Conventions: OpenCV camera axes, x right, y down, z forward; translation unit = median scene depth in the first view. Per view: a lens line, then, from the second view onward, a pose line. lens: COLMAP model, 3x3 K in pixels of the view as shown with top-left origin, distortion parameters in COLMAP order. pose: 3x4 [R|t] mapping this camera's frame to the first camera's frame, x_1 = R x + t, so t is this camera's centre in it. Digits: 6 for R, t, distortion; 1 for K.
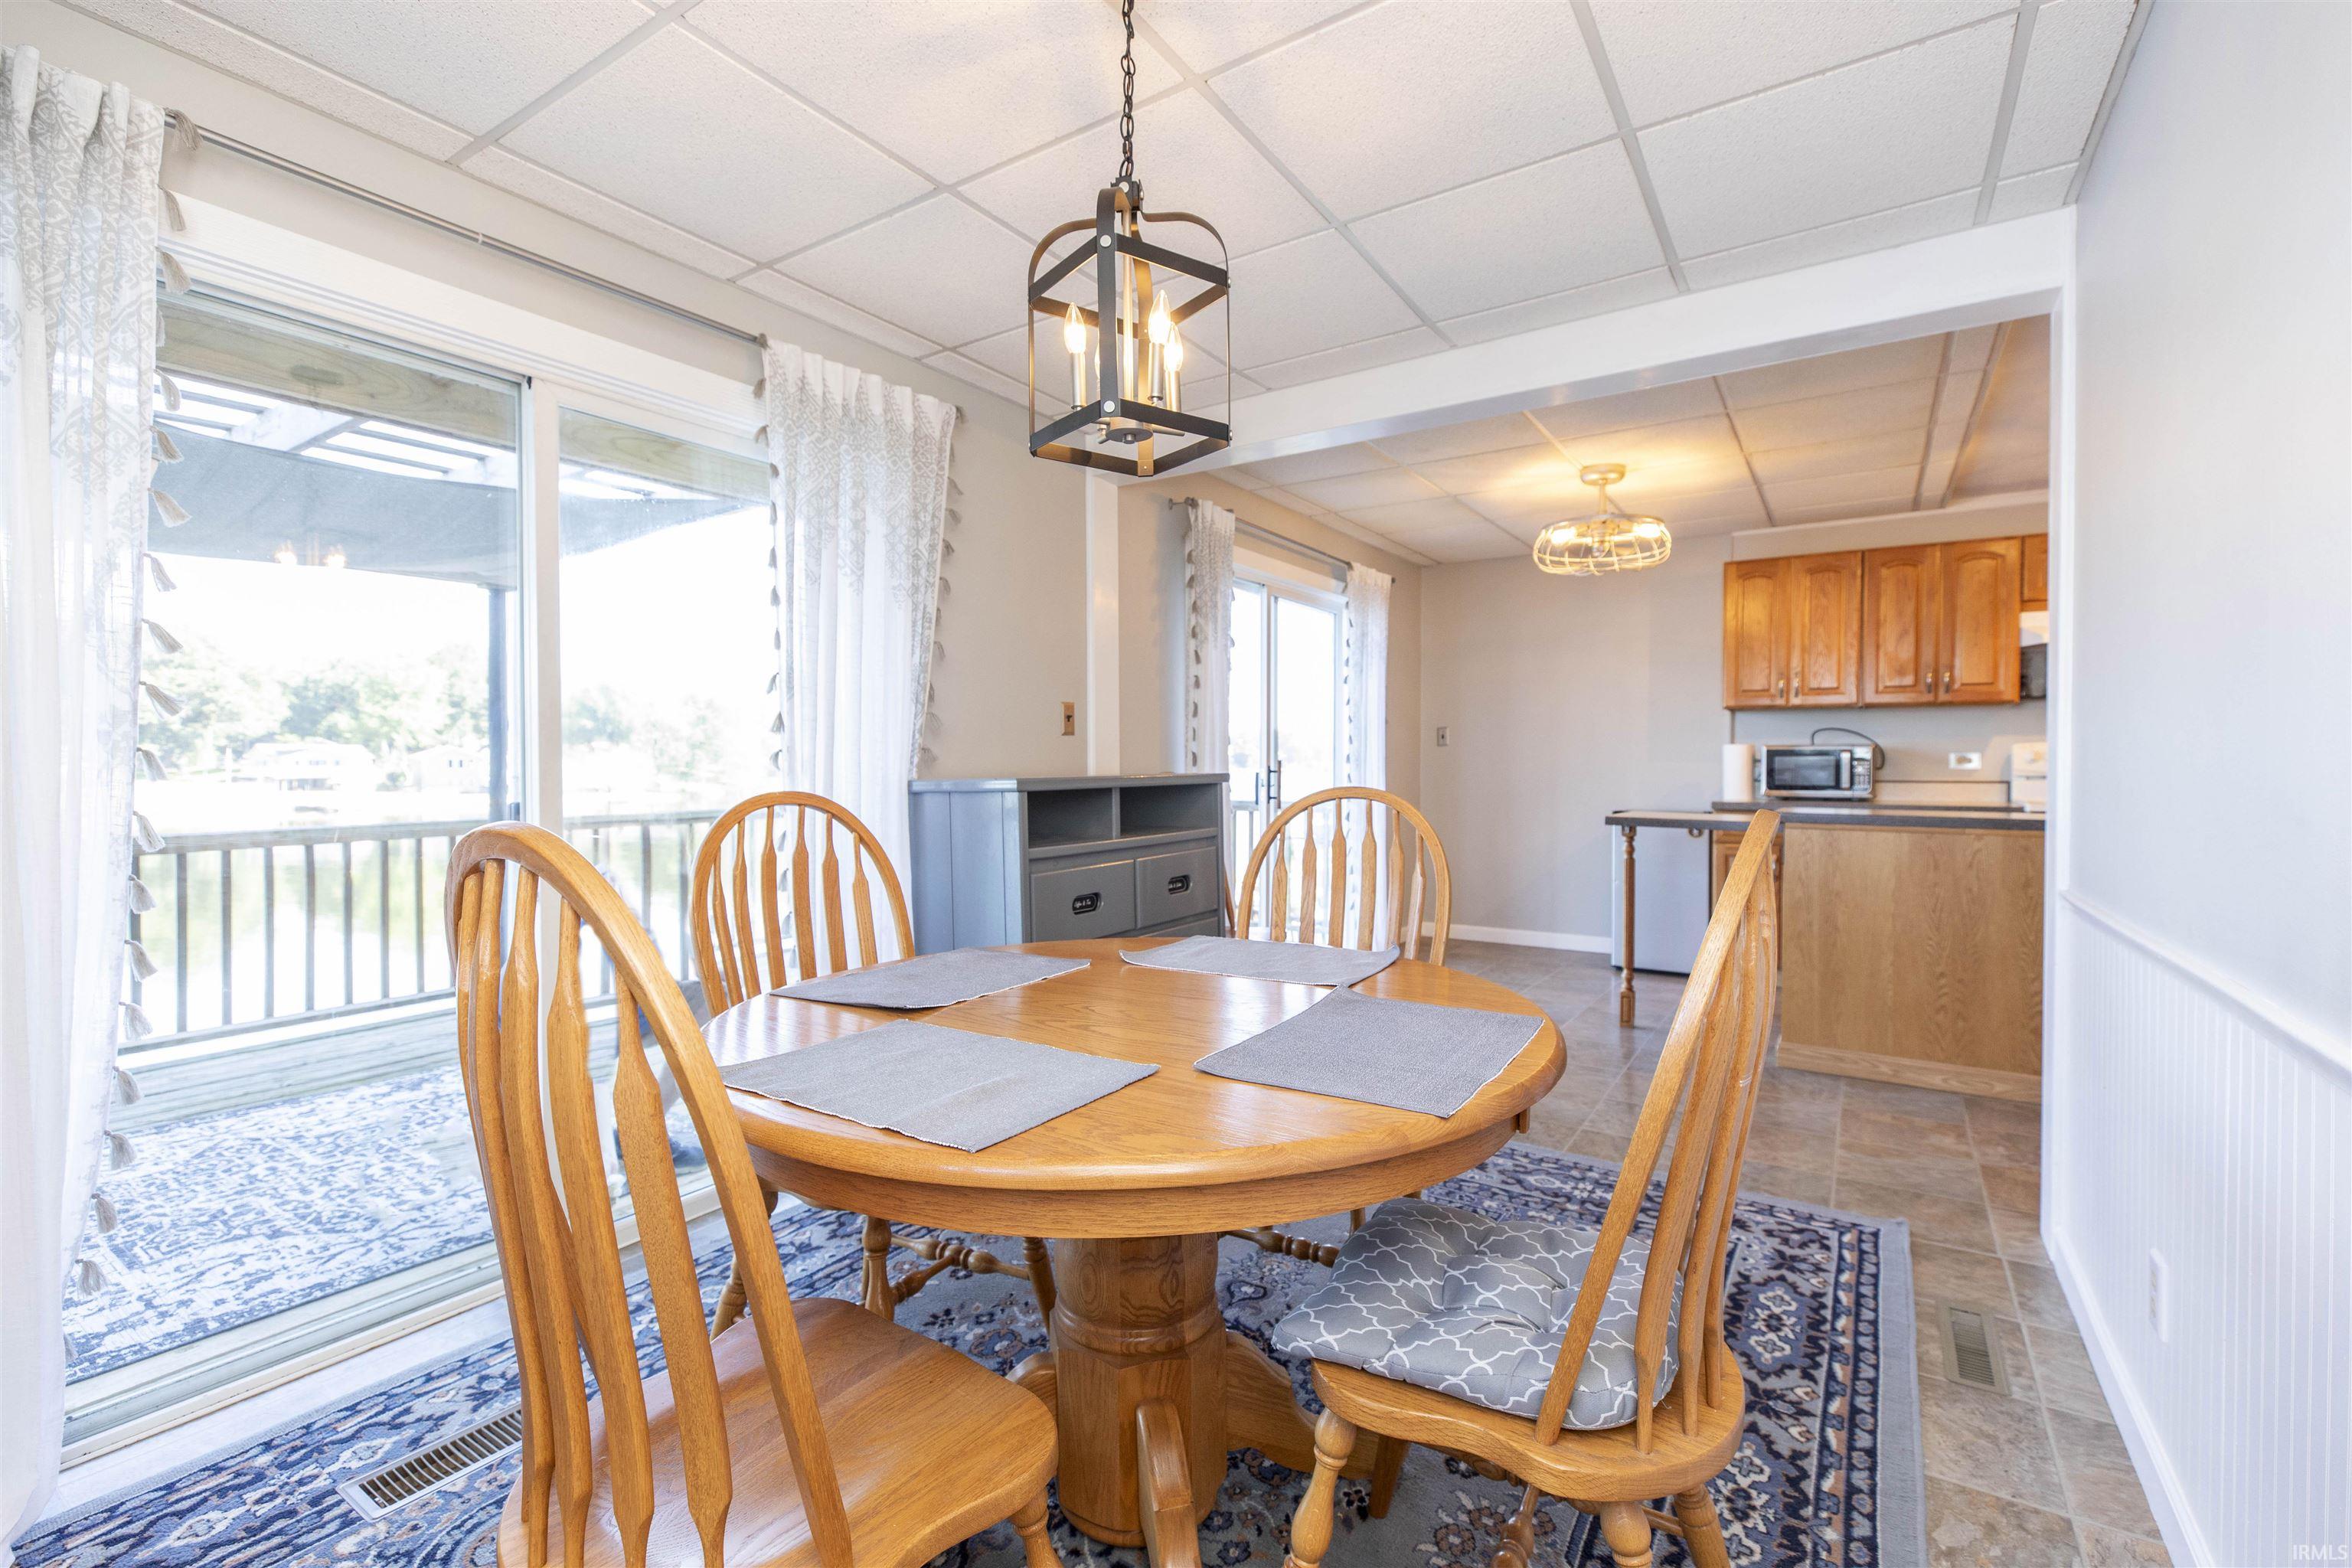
lens RADIAL K [[1046.7, 0, 1192.4], [0, 1046.7, 783.0], [0, 0, 1]] dist [0.000436, -0.000265]
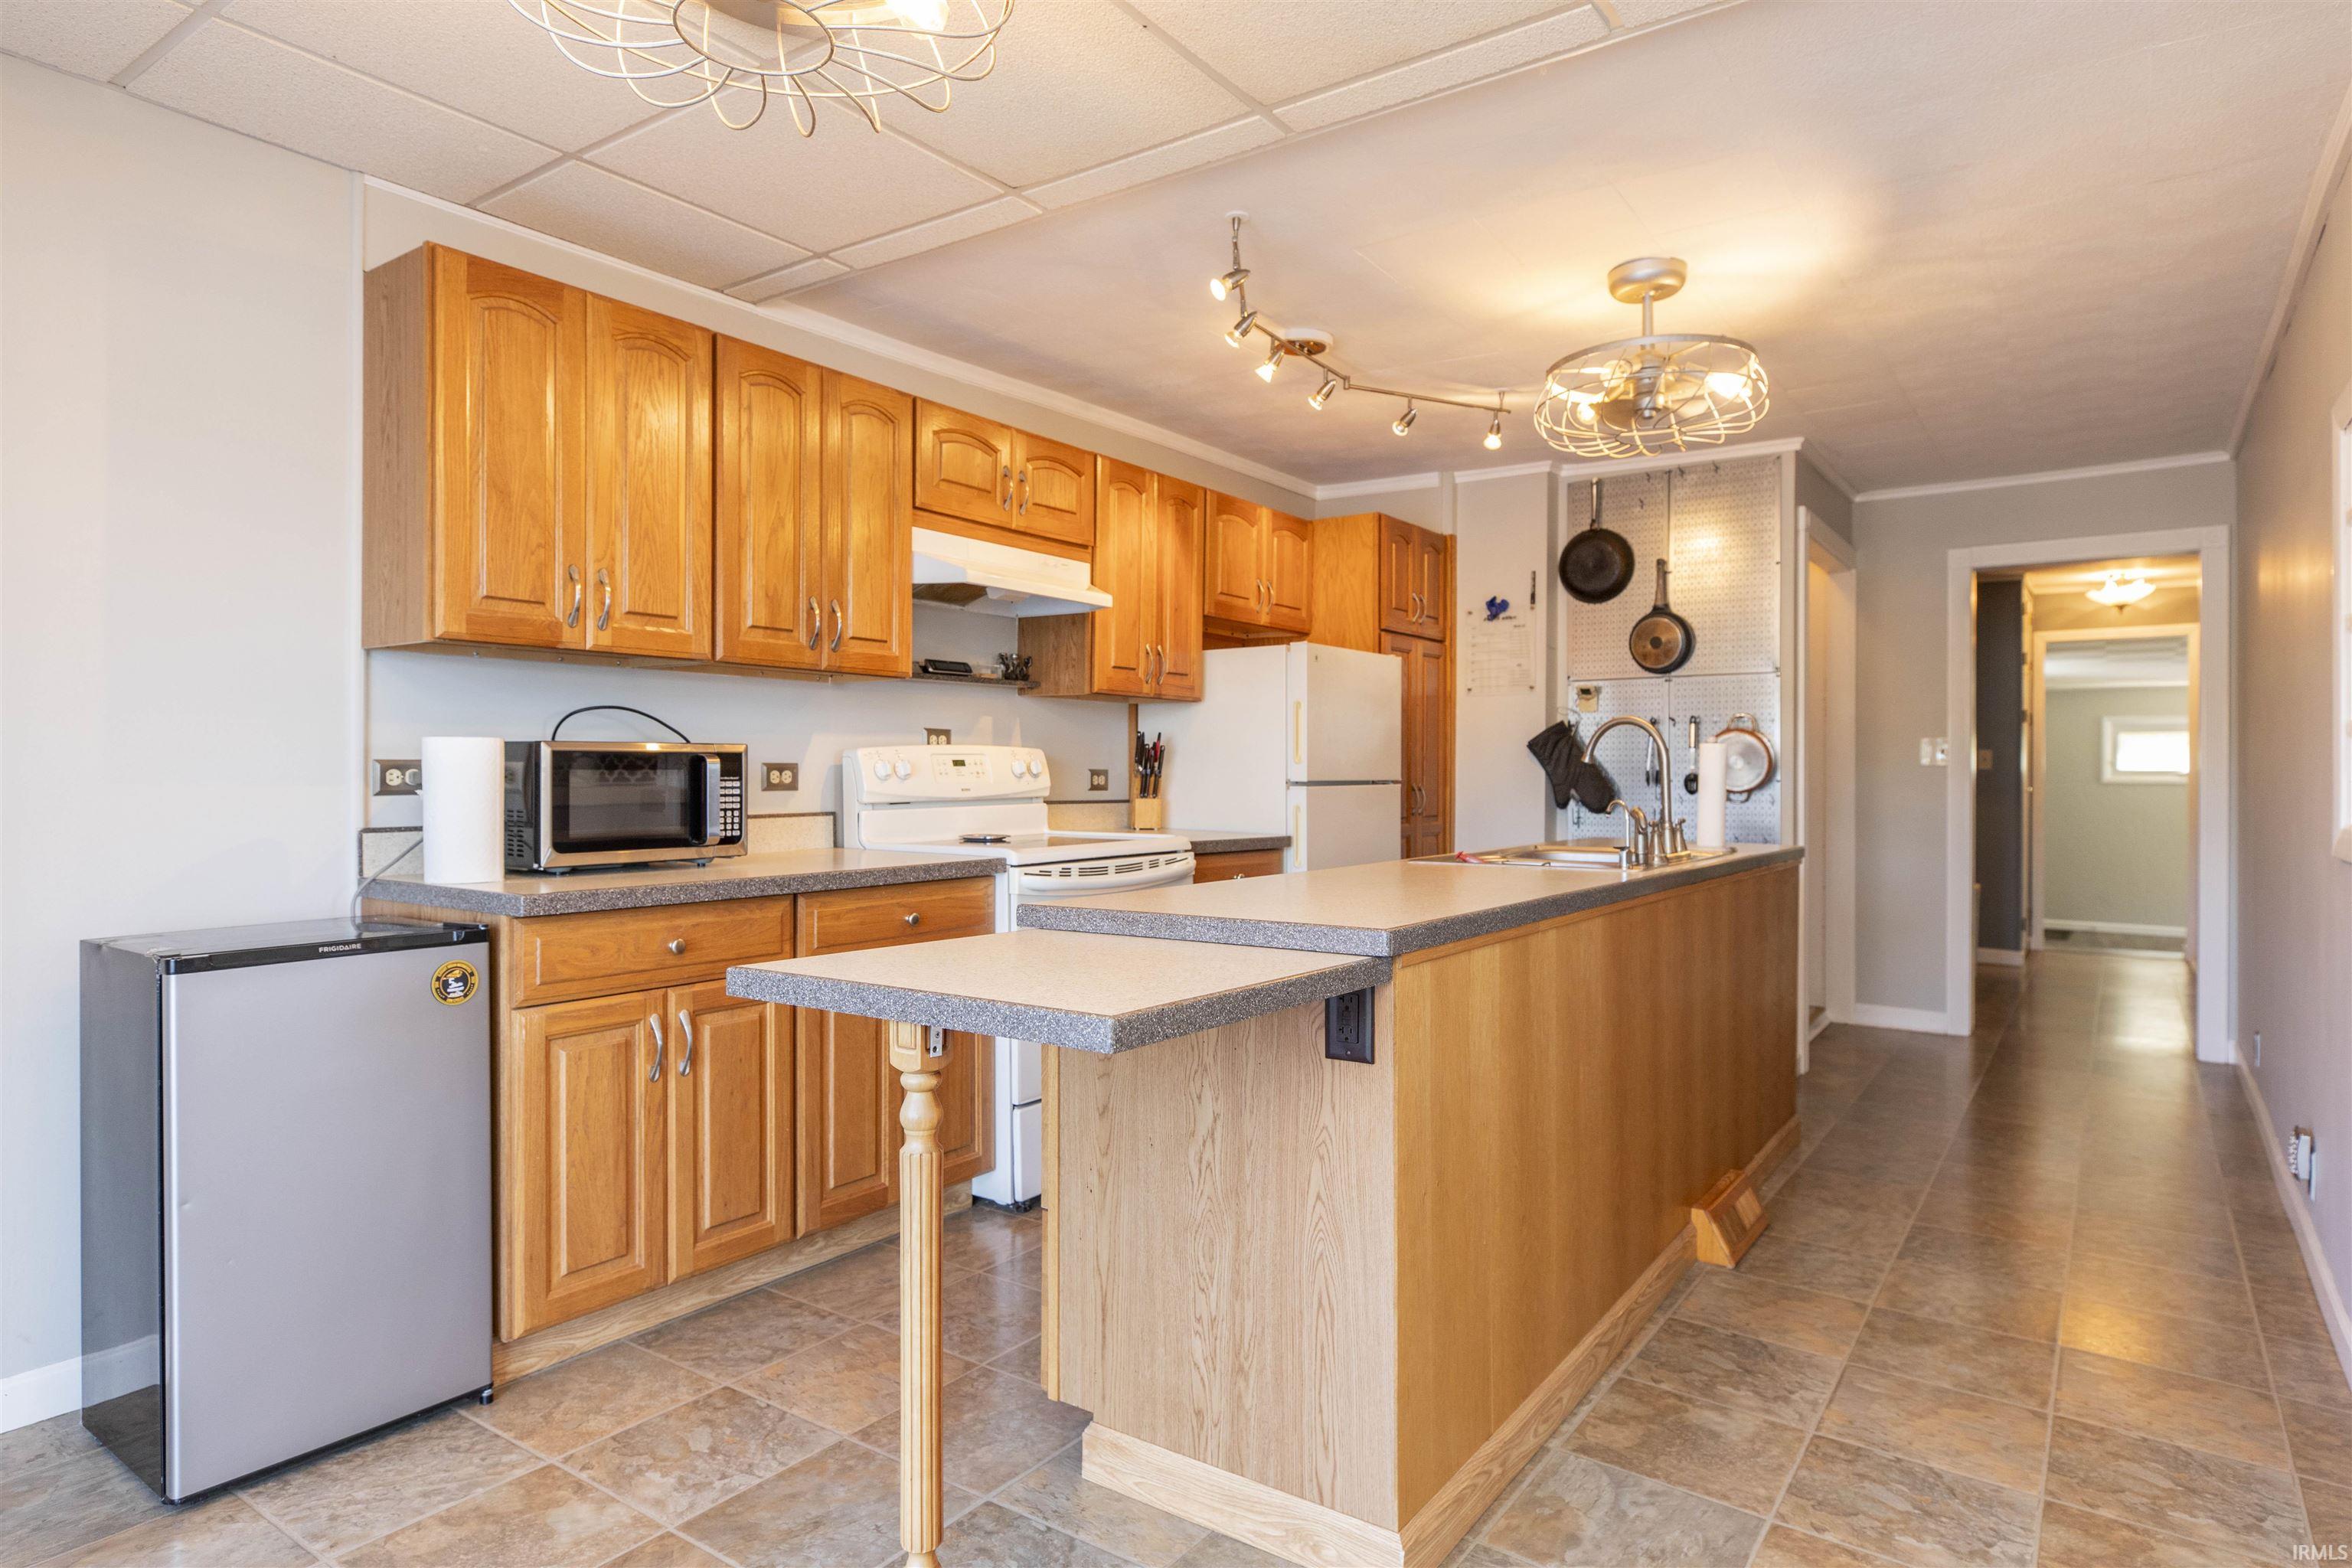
lens RADIAL K [[1308.5, 0, 1181.3], [0, 1308.5, 776.9], [0, 0, 1]] dist [0.004415, 0.000235]
pose [[0.038455, -0.006279, 0.999241, 0.056523], [0.014724, 0.999875, 0.005716, -0.021954], [-0.999152, 0.014493, 0.038543, 0.753676]]
